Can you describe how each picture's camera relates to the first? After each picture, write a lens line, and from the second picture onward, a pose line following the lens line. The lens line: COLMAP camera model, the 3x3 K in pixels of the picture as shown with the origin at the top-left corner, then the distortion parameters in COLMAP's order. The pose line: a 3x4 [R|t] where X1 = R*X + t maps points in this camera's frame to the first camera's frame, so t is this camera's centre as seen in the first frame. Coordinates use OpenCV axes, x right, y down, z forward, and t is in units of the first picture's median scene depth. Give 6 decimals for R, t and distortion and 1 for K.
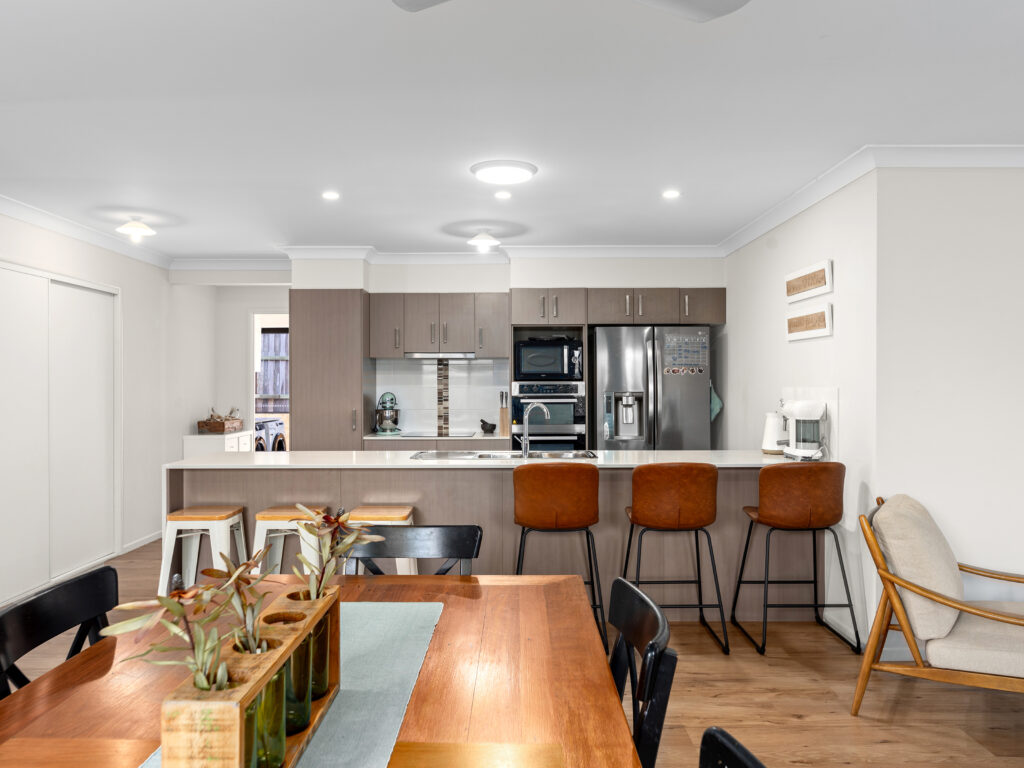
lens RADIAL K [[750.8, 0, 512.0], [0, 750.8, 384.0], [0, 0, 1]] dist [-0.002005, -0.002813]
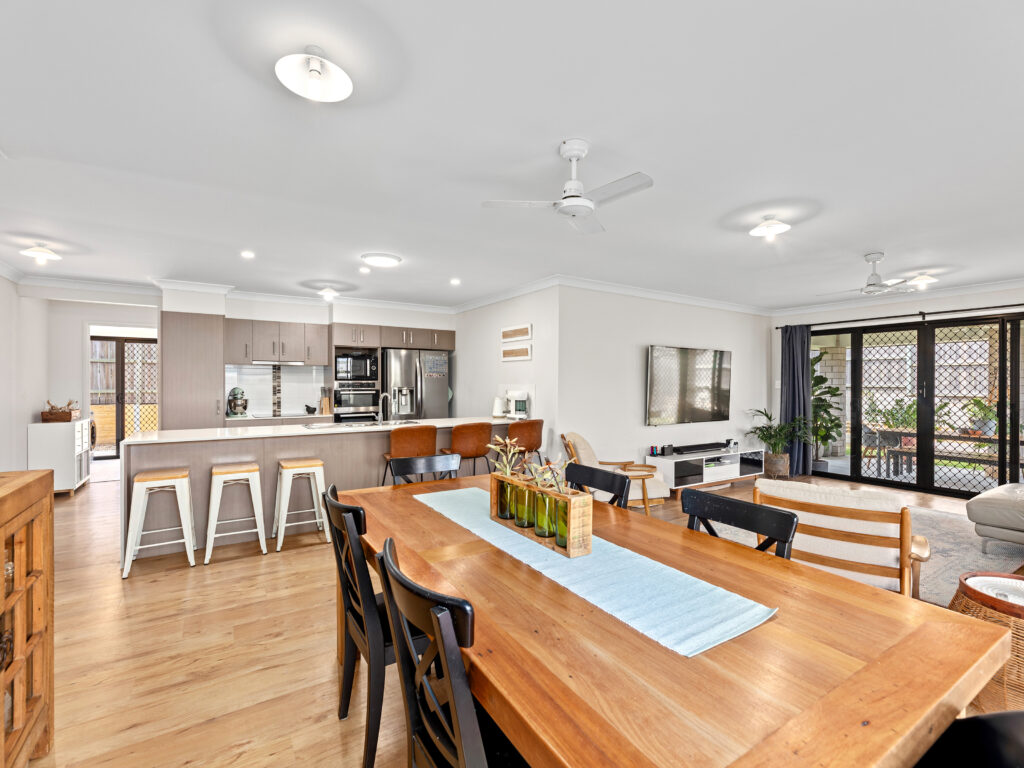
lens RADIAL K [[464.0, 0, 512.0], [0, 464.0, 384.0], [0, 0, 1]] dist [0.000844, 0.000266]
pose [[0.840638, 0.002868, 0.541590, -0.225576], [-0.004308, 0.999990, 0.001390, 0.001078], [-0.541580, -0.003501, 0.840642, -0.042990]]
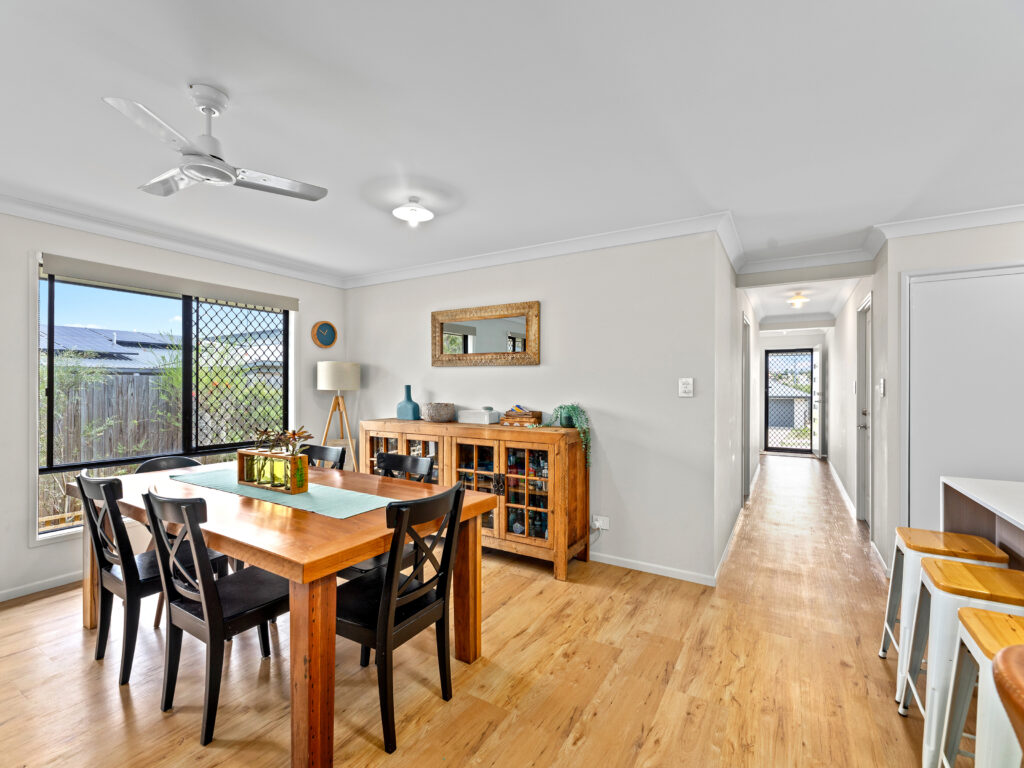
lens RADIAL K [[464.0, 0, 512.0], [0, 464.0, 384.0], [0, 0, 1]] dist [0.000844, 0.000266]
pose [[-0.515152, -0.001207, -0.857098, 0.183839], [0.000804, 0.999998, -0.001892, 0.000235], [0.857099, -0.001664, -0.515150, 0.584819]]
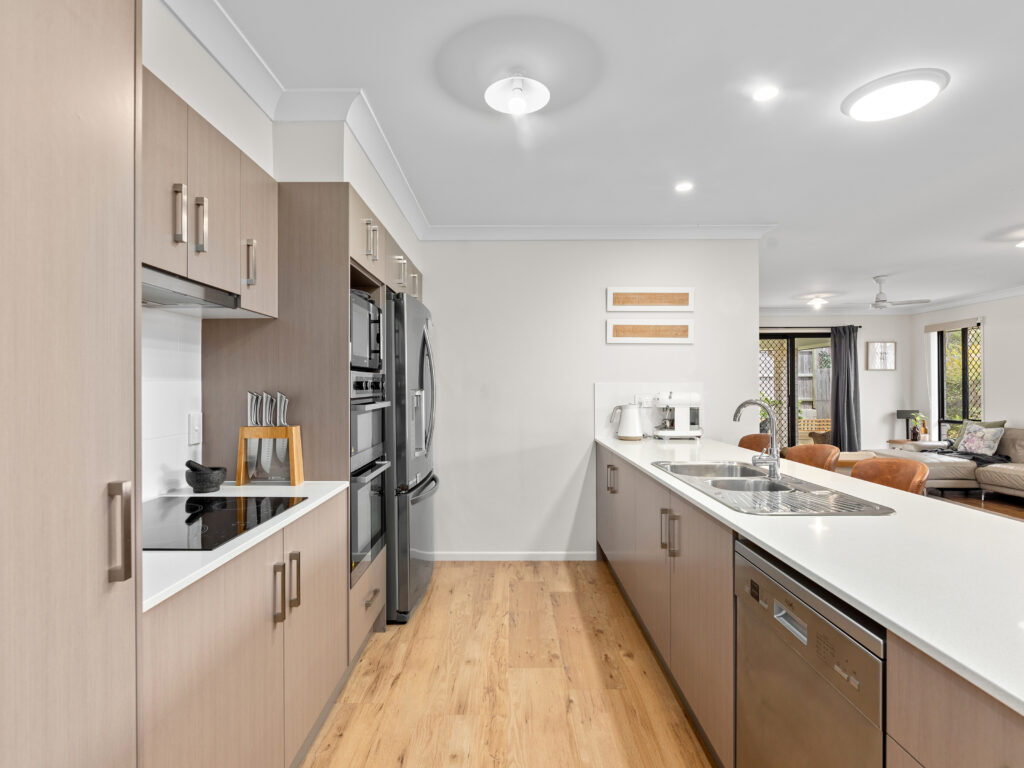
lens RADIAL K [[504.2, 0, 512.0], [0, 504.2, 384.0], [0, 0, 1]] dist [-0.003259, -0.000318]
pose [[0.017833, 0.002825, 0.999837, -0.341692], [0.000670, 0.999996, -0.002837, 0.006995], [-0.999841, 0.000720, 0.017831, 0.920461]]
